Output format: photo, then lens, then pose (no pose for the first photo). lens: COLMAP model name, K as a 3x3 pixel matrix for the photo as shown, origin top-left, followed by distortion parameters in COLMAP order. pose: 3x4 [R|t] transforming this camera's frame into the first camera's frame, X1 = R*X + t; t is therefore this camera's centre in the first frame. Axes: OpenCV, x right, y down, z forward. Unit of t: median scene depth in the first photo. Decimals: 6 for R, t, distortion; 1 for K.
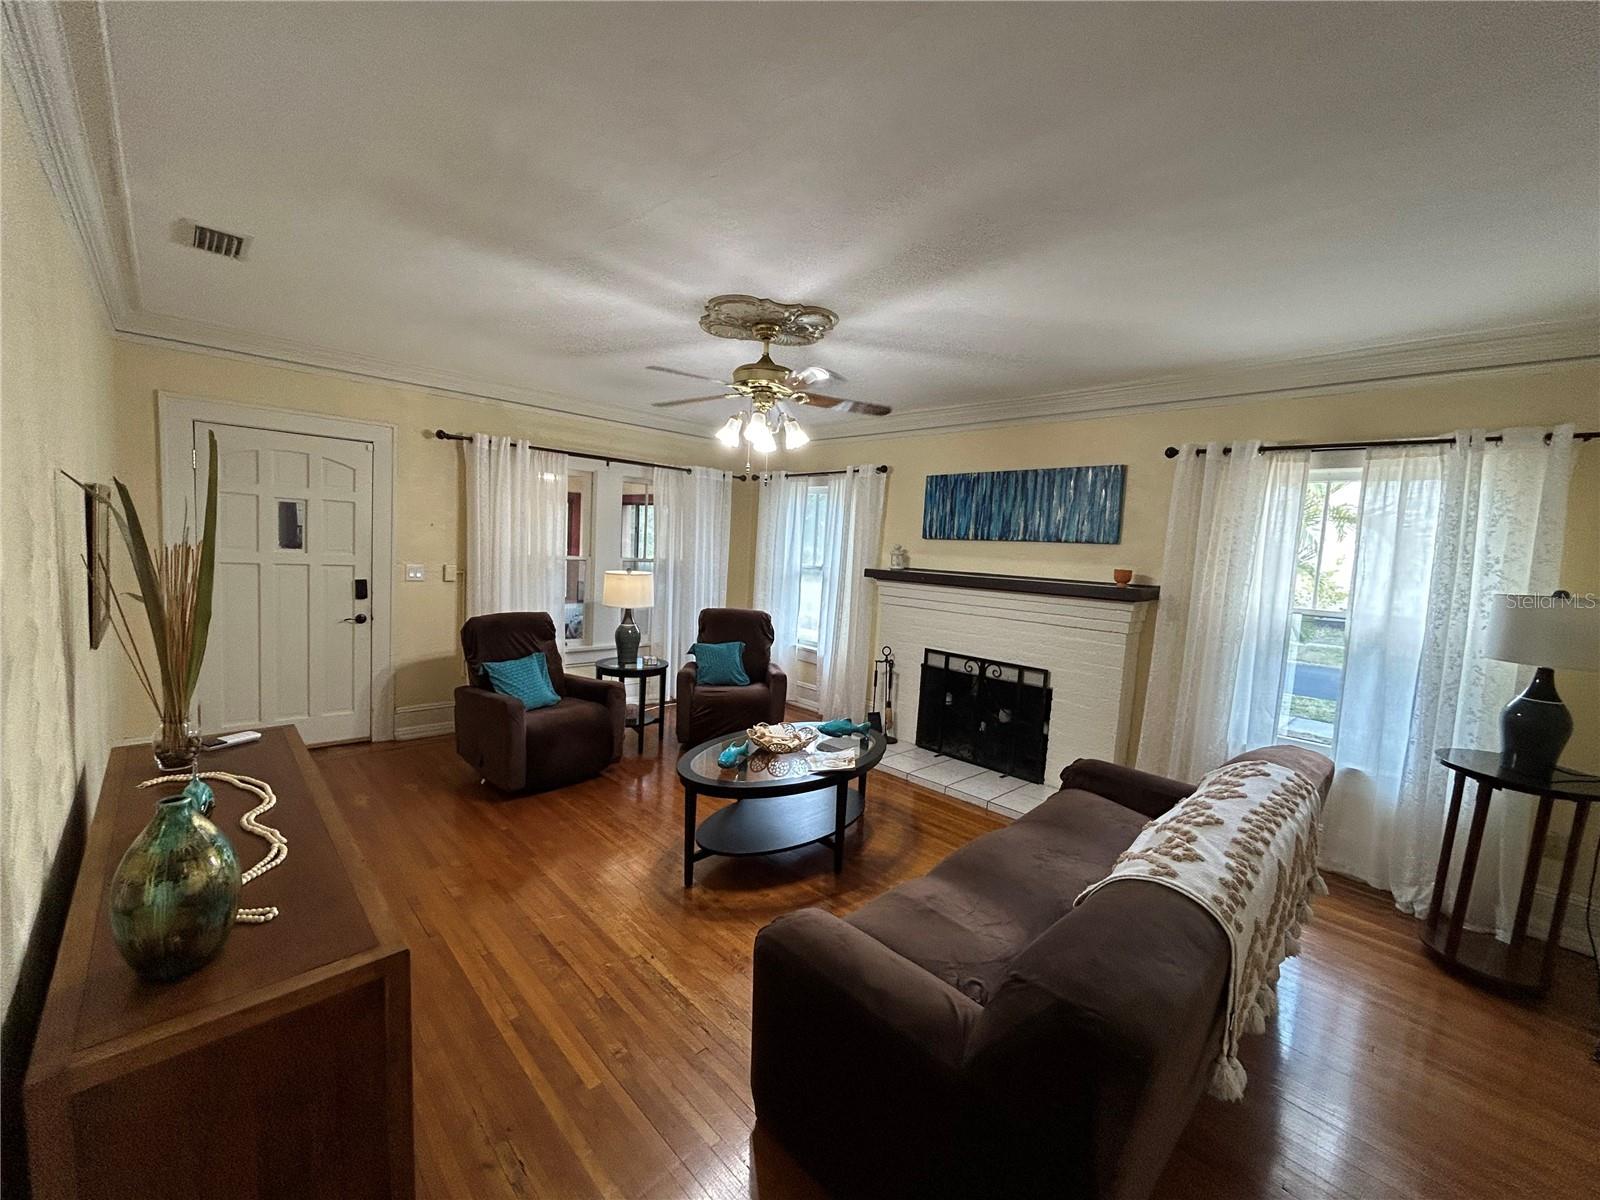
lens RADIAL K [[648.4, 0, 794.8], [0, 648.4, 601.4], [0, 0, 1]] dist [-0.004479, 0.000668]
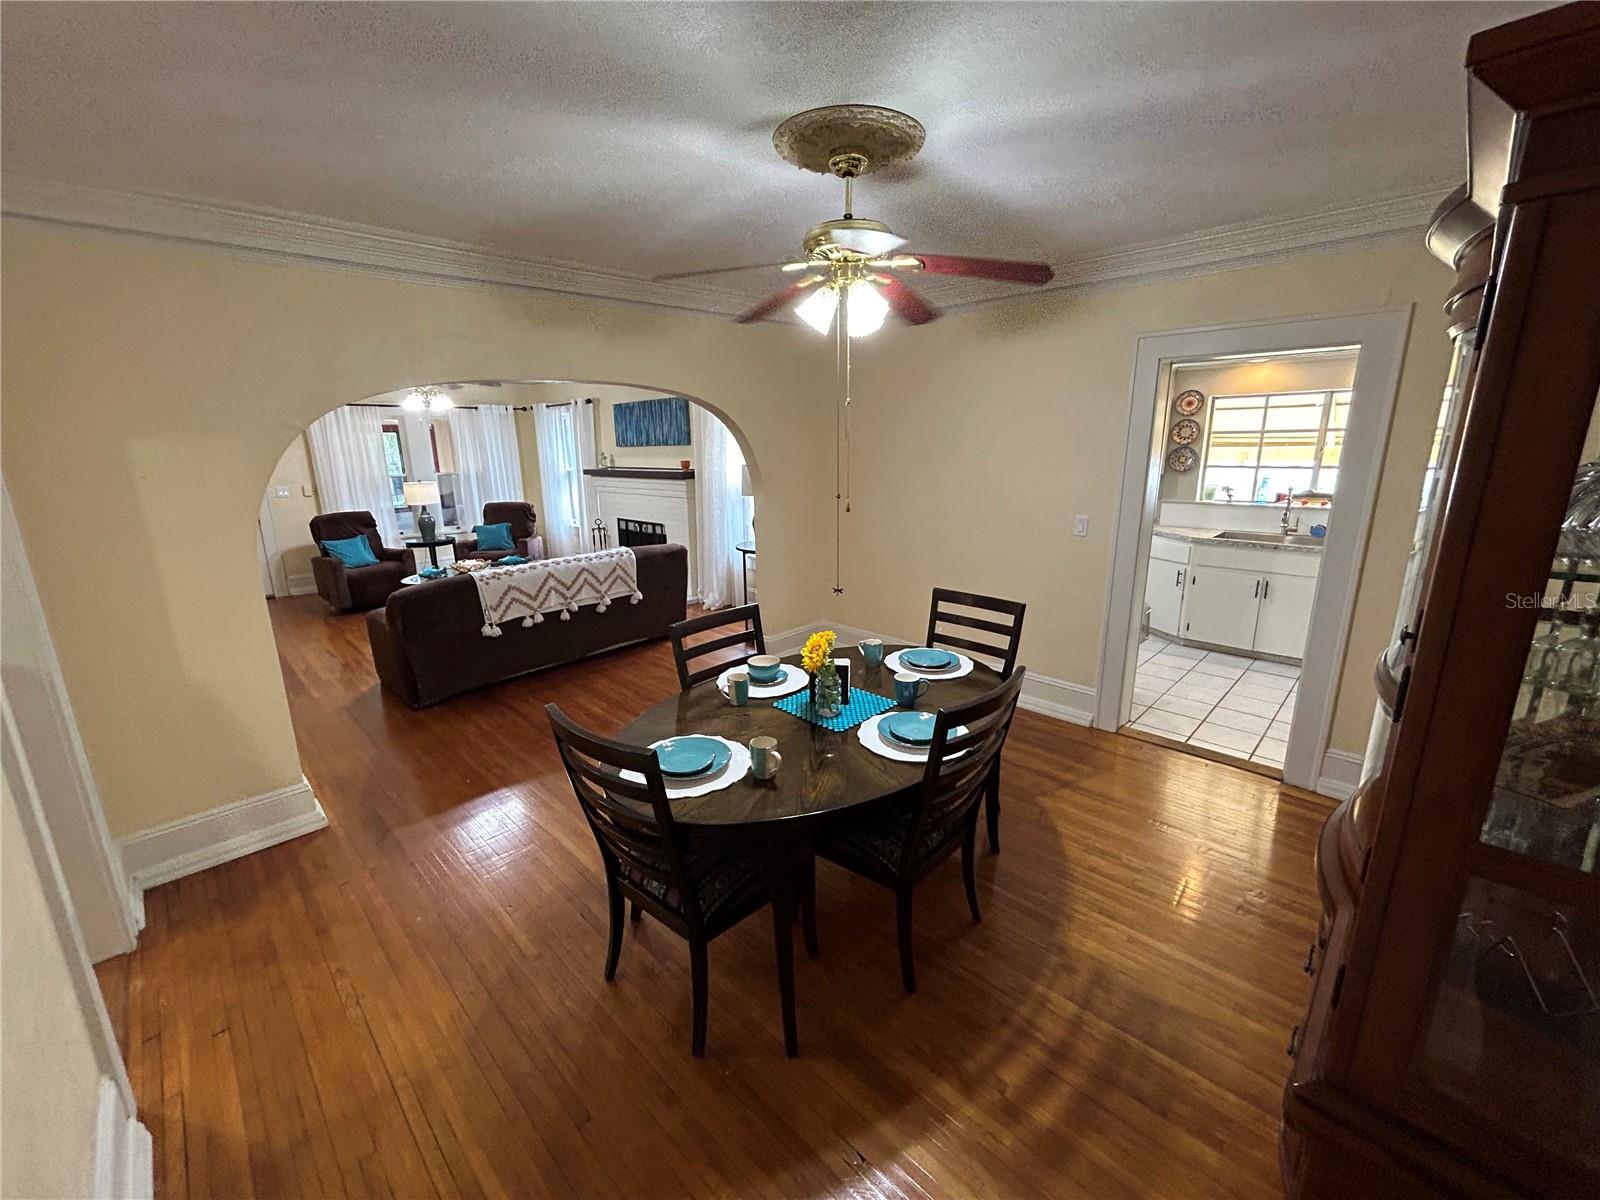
lens RADIAL K [[648.4, 0, 790.3], [0, 648.4, 602.7], [0, 0, 1]] dist [-0.004479, 0.000668]
pose [[0.997700, -0.067735, 0.002491, 0.670359], [0.066578, 0.986220, 0.151452, 0.071417], [-0.012716, -0.150938, 0.988461, -0.663803]]
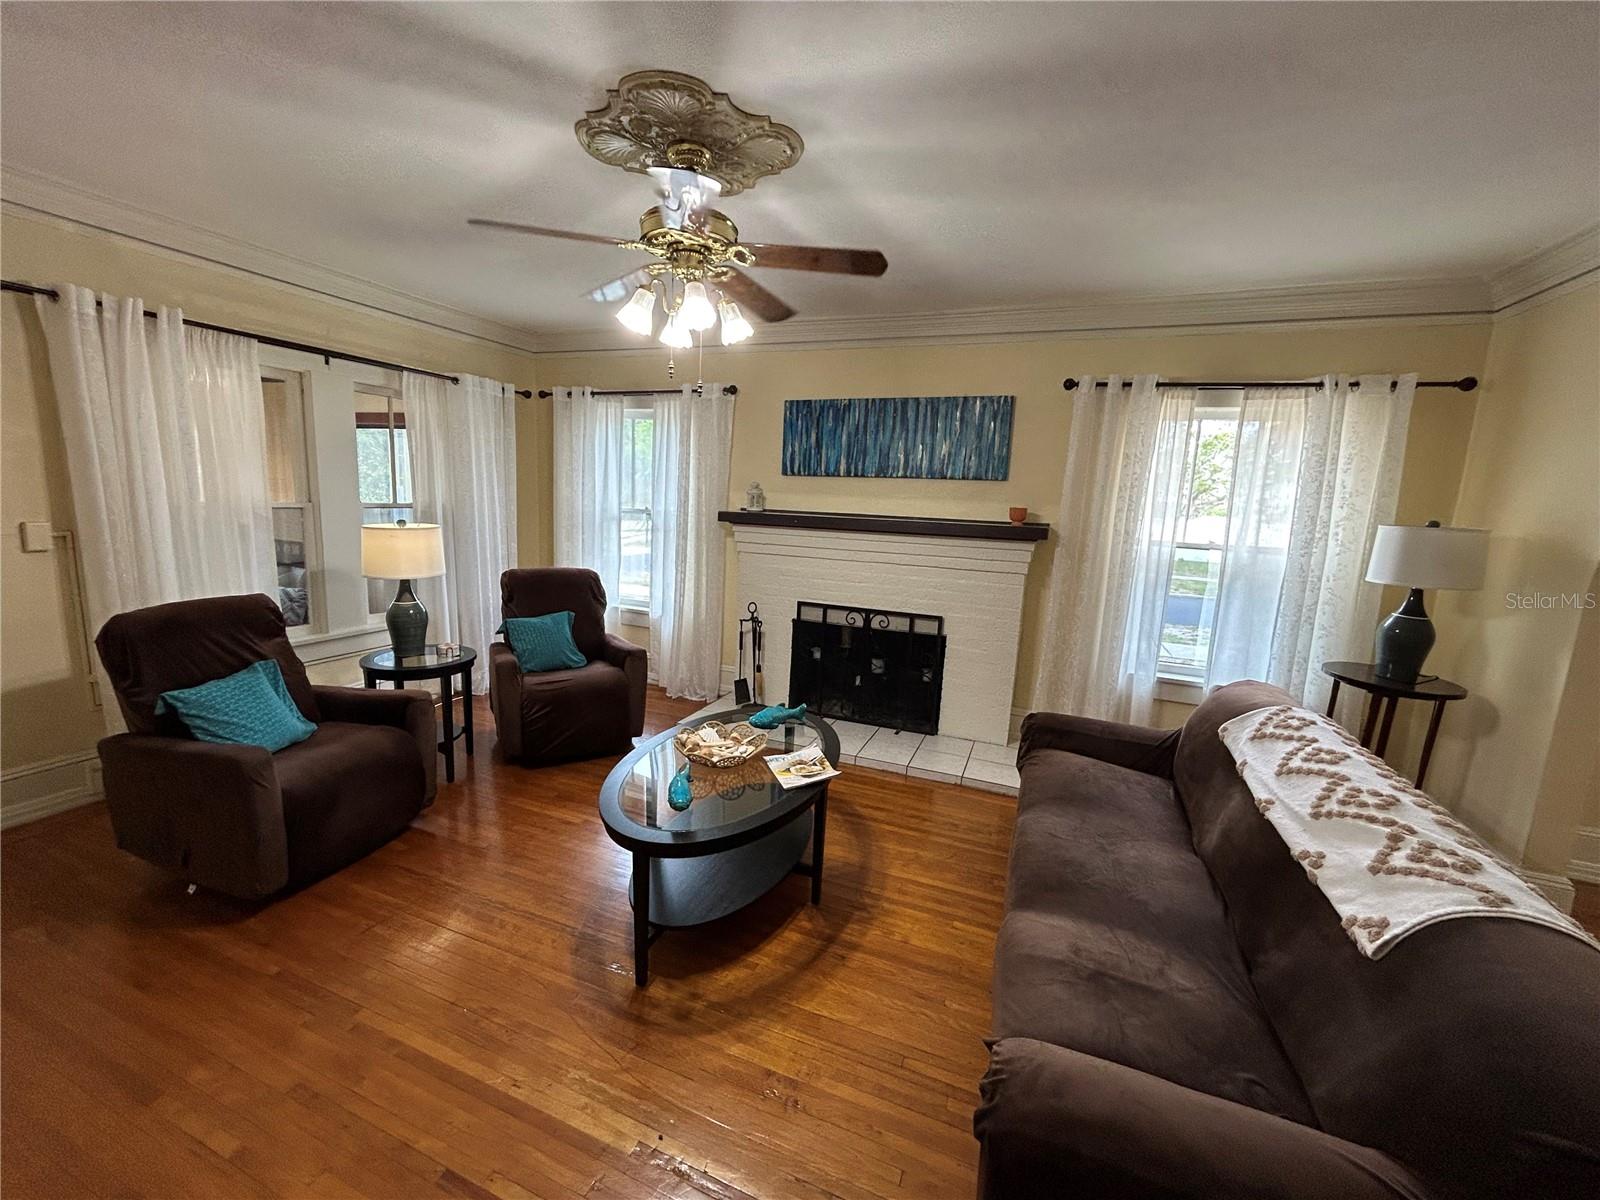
lens RADIAL K [[648.4, 0, 797.9], [0, 648.4, 601.7], [0, 0, 1]] dist [-0.004479, 0.000668]
pose [[0.910122, -0.080063, 0.406532, -0.172638], [0.040218, 0.993591, 0.105643, -0.022245], [-0.412385, -0.079798, 0.907508, 0.223220]]
